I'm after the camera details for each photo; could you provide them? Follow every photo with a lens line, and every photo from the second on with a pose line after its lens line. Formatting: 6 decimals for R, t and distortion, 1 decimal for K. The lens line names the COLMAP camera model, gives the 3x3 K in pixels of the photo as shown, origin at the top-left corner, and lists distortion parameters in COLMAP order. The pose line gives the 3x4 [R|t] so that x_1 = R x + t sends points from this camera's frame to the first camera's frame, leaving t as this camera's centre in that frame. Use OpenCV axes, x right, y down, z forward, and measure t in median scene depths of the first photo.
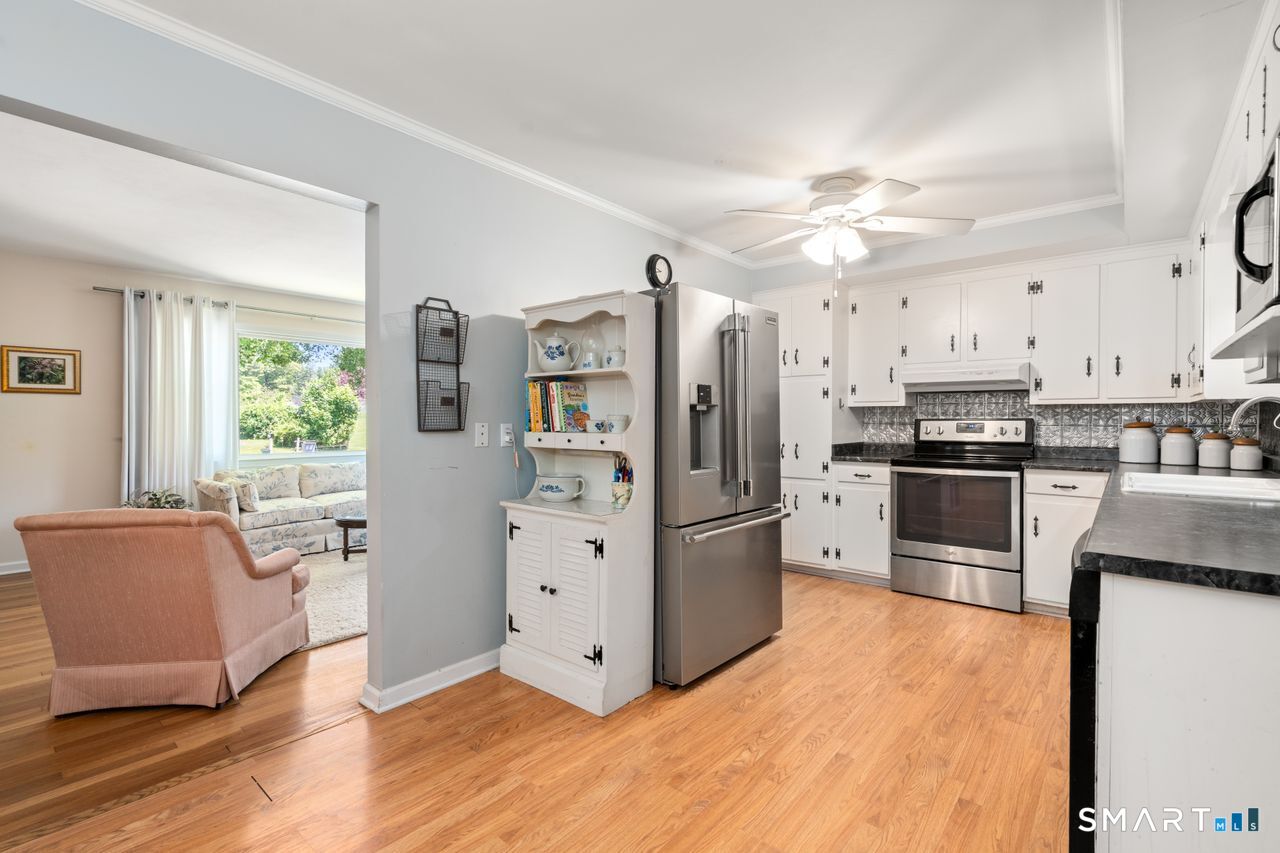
lens RADIAL K [[575.9, 0, 640.8], [0, 575.9, 426.9], [0, 0, 1]] dist [-0.003100, 0.000838]
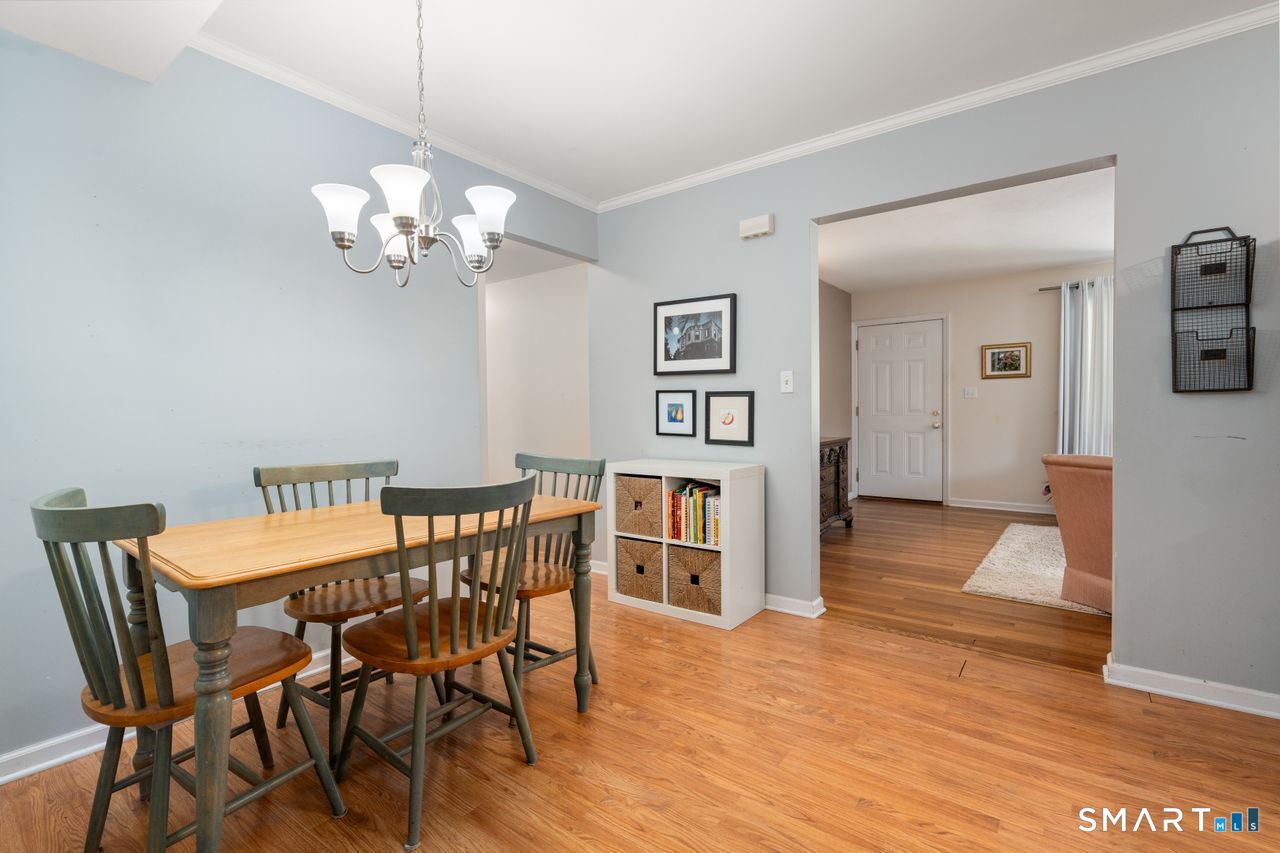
lens RADIAL K [[575.9, 0, 640.8], [0, 575.9, 426.9], [0, 0, 1]] dist [-0.003100, 0.000838]
pose [[0.057697, 0.024328, -0.998038, 0.288428], [0.000479, 0.999702, 0.024396, 0.025473], [0.998334, -0.001886, 0.057668, 0.099224]]
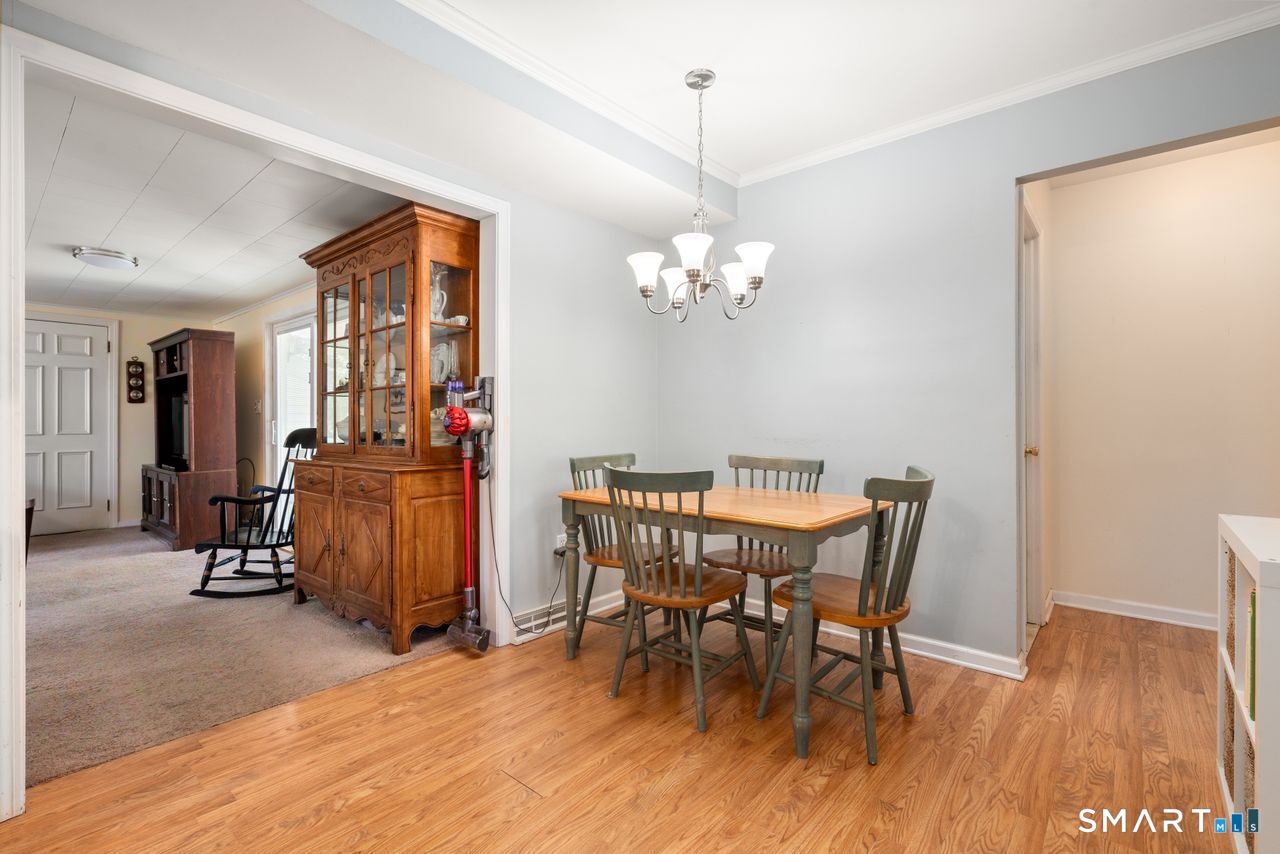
lens RADIAL K [[575.9, 0, 640.8], [0, 575.9, 427.4], [0, 0, 1]] dist [-0.003100, 0.000838]
pose [[-0.999981, -0.003054, 0.005399, -0.130874], [-0.002973, 0.999883, 0.014981, 0.026276], [-0.005444, 0.014965, -0.999873, 0.563806]]
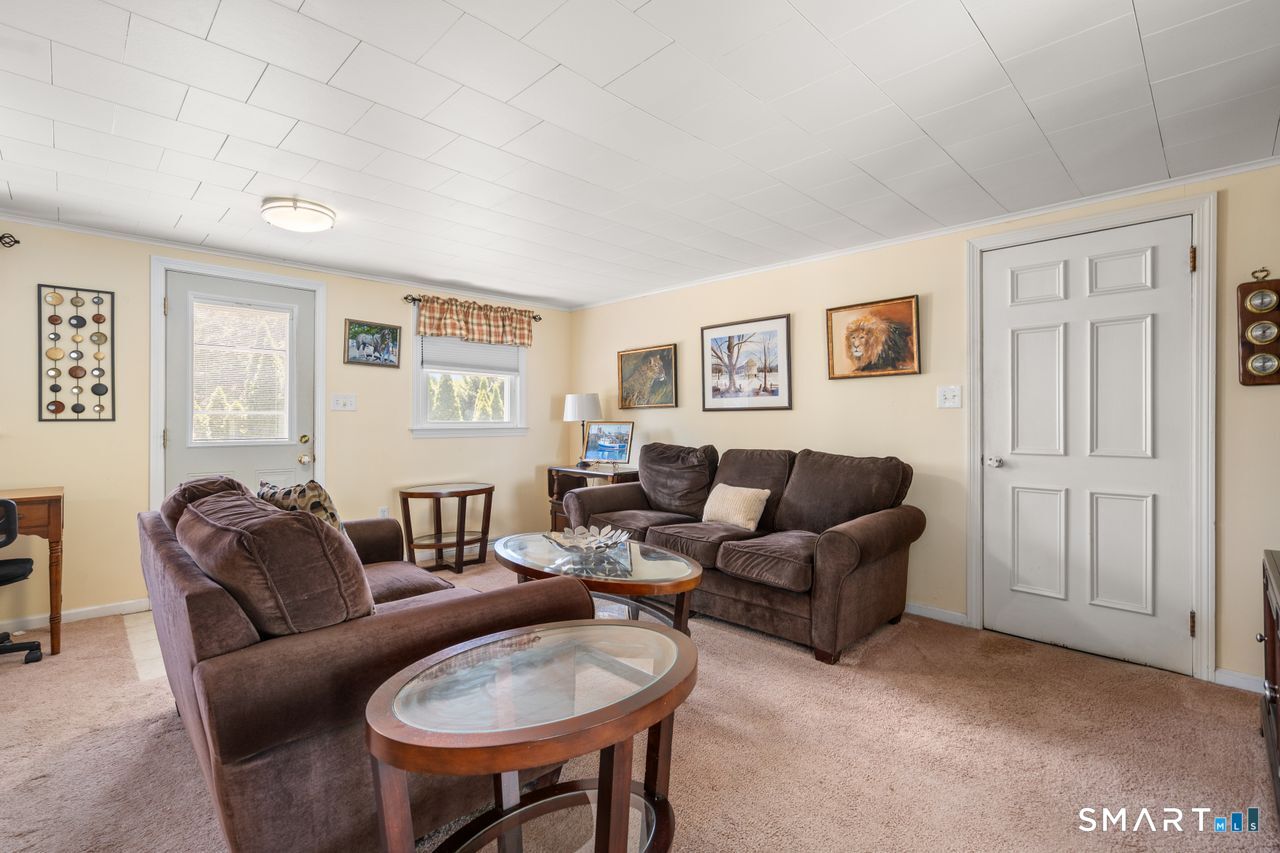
lens RADIAL K [[577.7, 0, 644.7], [0, 577.7, 418.9], [0, 0, 1]] dist [-0.003149, -0.000208]
pose [[0.081263, 0.000830, 0.996692, 0.589447], [0.010796, 0.999940, -0.001713, 0.018127], [-0.996634, 0.010899, 0.081249, -0.394638]]
